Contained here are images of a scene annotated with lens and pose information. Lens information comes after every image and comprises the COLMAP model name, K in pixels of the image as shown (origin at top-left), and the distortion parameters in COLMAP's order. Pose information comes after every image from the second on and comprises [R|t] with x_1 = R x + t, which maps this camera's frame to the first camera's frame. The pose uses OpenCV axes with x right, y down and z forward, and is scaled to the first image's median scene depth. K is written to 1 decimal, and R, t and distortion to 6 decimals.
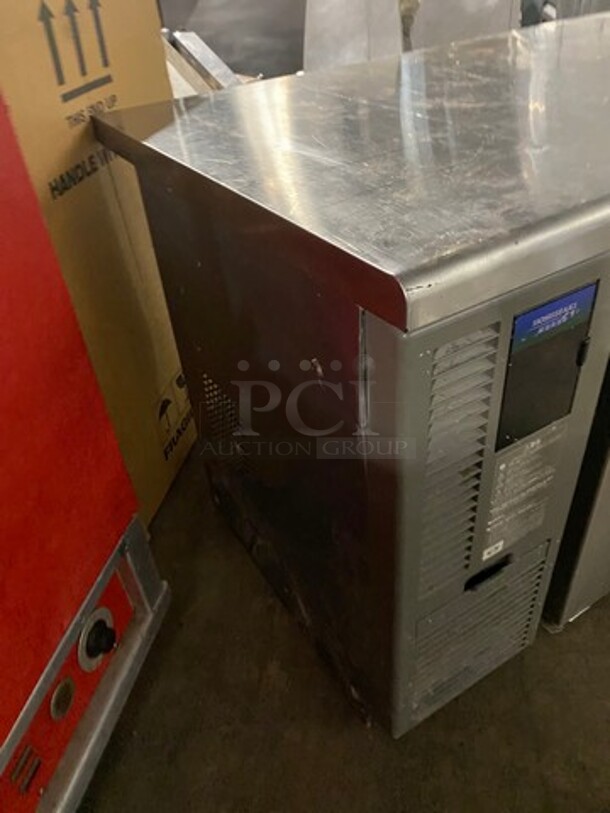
lens RADIAL K [[614.9, 0, 305.0], [0, 614.9, 406.5], [0, 0, 1]] dist [-0.005564, -0.003902]
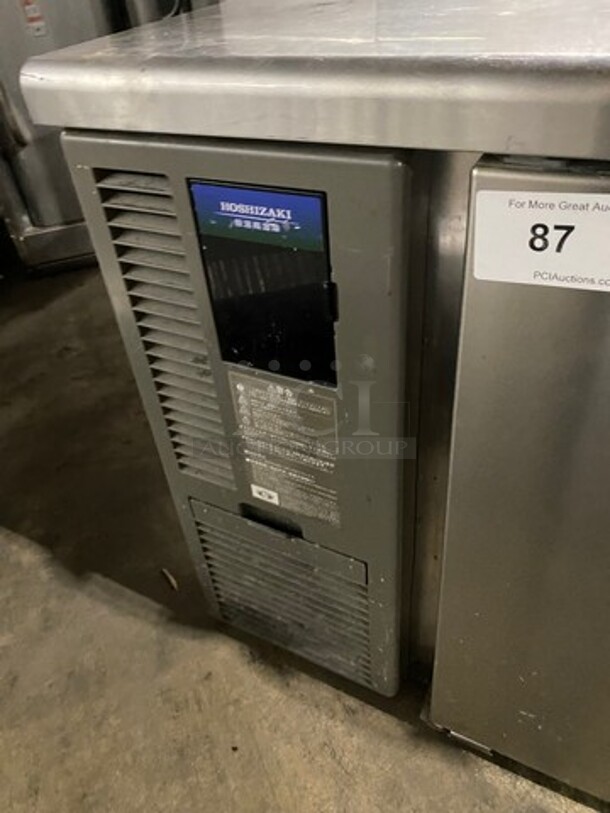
lens RADIAL K [[614.9, 0, 305.0], [0, 614.9, 406.5], [0, 0, 1]] dist [-0.005564, -0.003902]
pose [[0.508971, 0.561693, -0.652264, 1.074352], [-0.478114, 0.814592, 0.328402, -0.232713], [0.715790, 0.144709, 0.683157, 0.565387]]
